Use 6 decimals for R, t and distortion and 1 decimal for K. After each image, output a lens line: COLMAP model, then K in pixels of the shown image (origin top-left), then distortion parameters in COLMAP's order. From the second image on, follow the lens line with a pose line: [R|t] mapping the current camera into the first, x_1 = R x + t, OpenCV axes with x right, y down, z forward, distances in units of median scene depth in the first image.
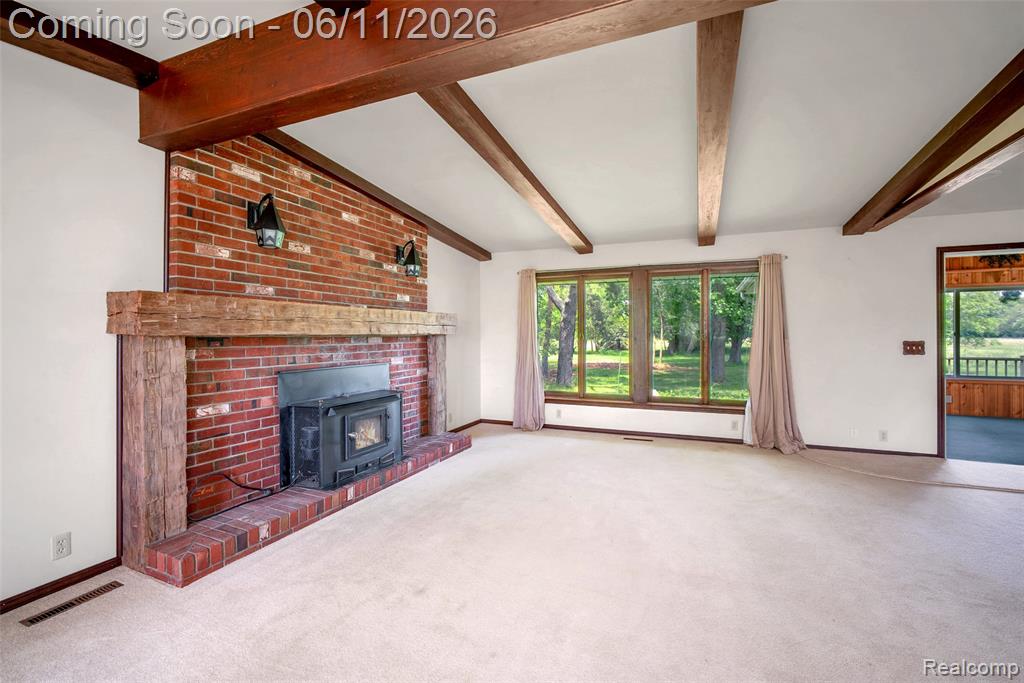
lens RADIAL K [[444.4, 0, 513.4], [0, 444.4, 332.4], [0, 0, 1]] dist [-0.003998, -0.000258]
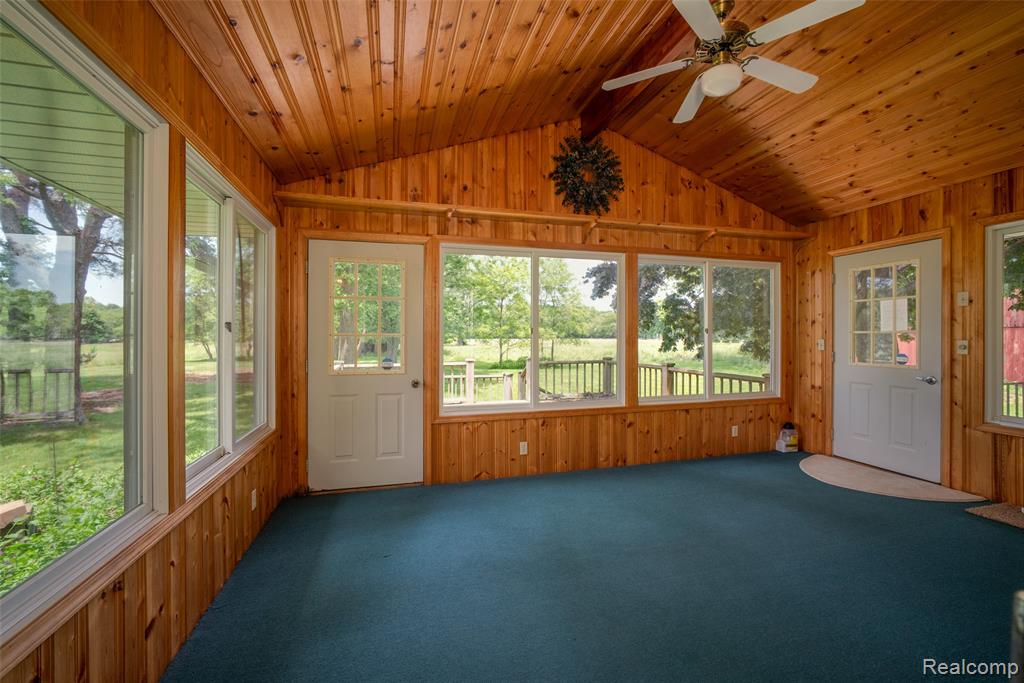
lens RADIAL K [[441.0, 0, 508.7], [0, 441.0, 336.0], [0, 0, 1]] dist [-0.002188, -0.000093]
pose [[0.794026, 0.000122, 0.607883, 0.628306], [-0.003117, 0.999988, 0.003870, 0.004502], [-0.607875, -0.004967, 0.794017, 0.566335]]
